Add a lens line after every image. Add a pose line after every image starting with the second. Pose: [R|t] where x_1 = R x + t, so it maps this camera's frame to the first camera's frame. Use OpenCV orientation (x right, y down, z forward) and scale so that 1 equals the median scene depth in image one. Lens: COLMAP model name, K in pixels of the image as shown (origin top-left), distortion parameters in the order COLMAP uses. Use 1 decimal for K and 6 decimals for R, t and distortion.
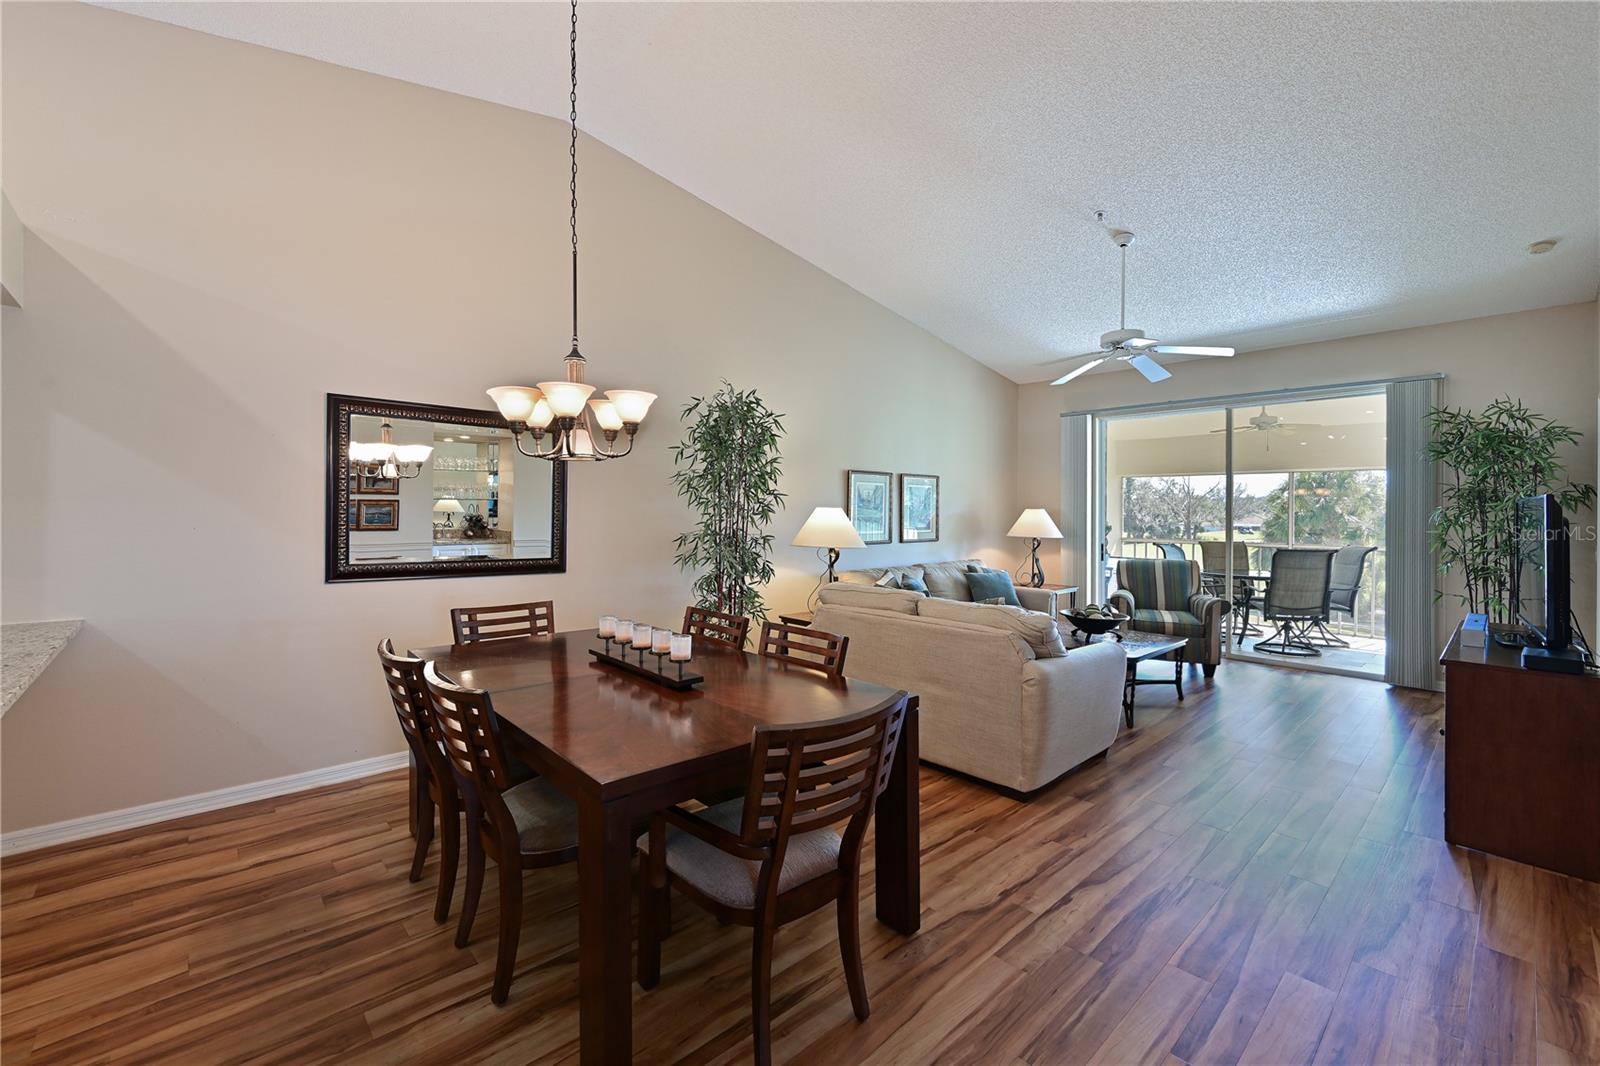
lens RADIAL K [[666.0, 0, 800.6], [0, 666.0, 512.0], [0, 0, 1]] dist [0.000369, 0.000263]
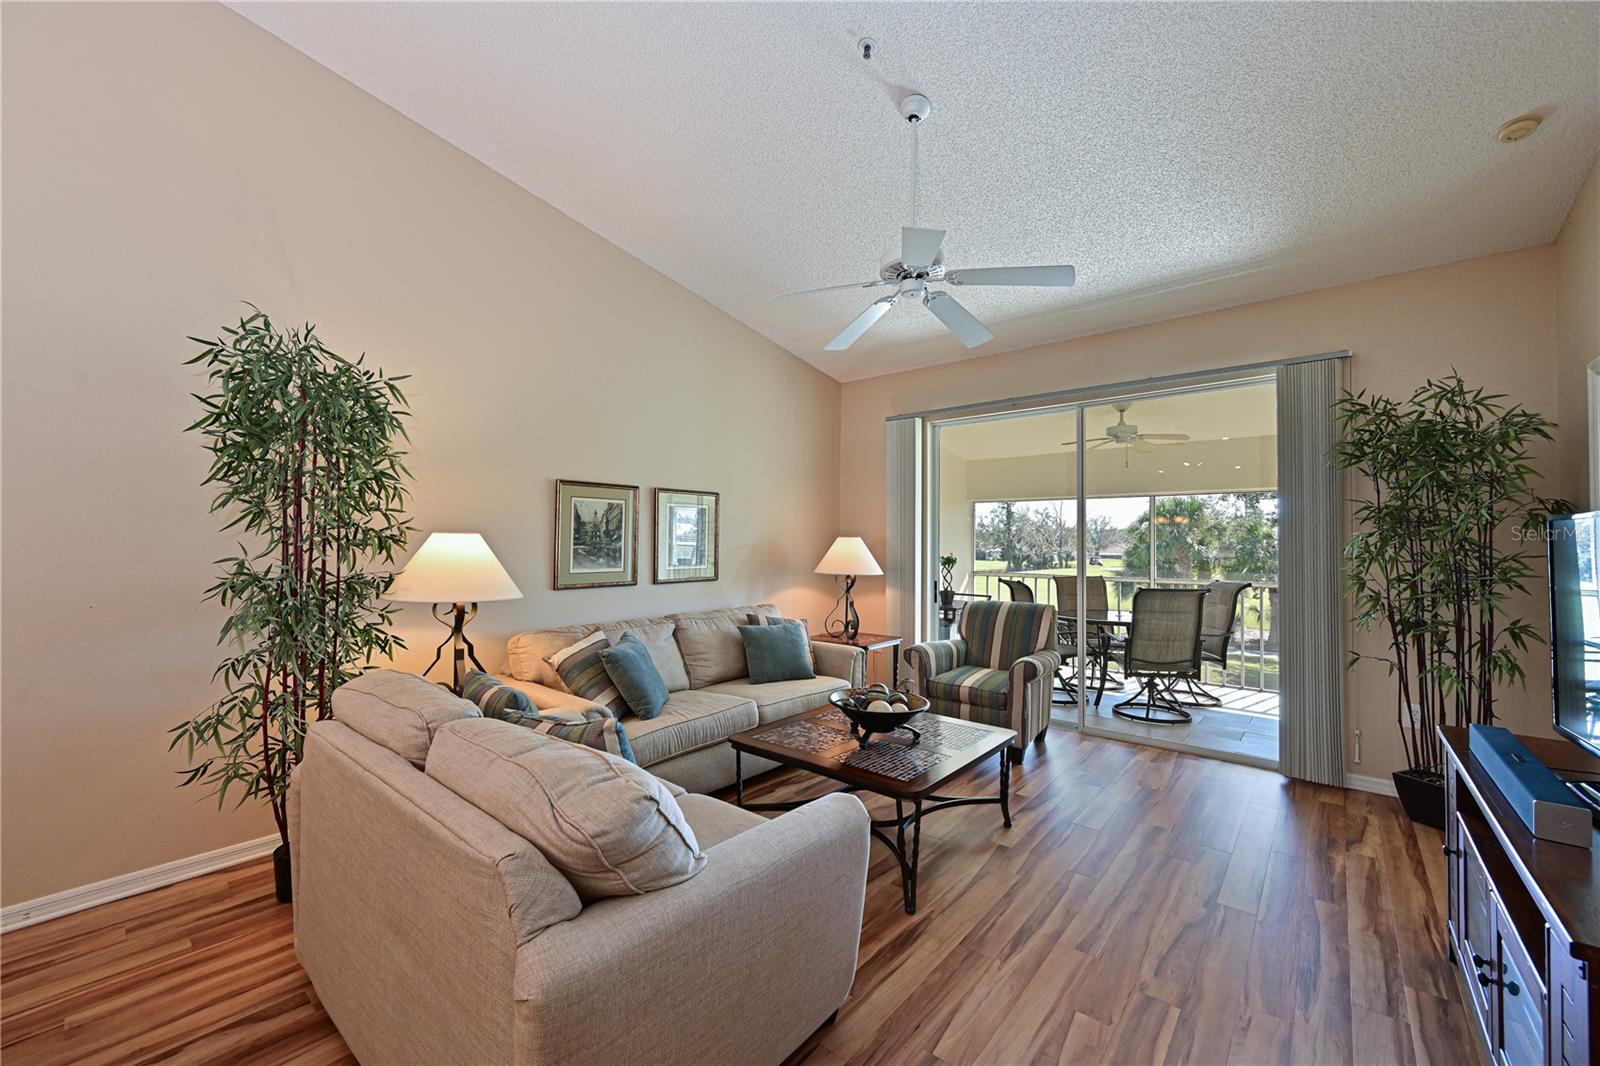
lens RADIAL K [[634.7, 0, 799.1], [0, 634.7, 537.5], [0, 0, 1]] dist [0.010265, -0.000033]
pose [[0.990969, -0.000282, 0.134091, 0.208853], [0.001383, 0.999966, -0.008122, 0.001777], [-0.134084, 0.008234, 0.990936, 0.297935]]
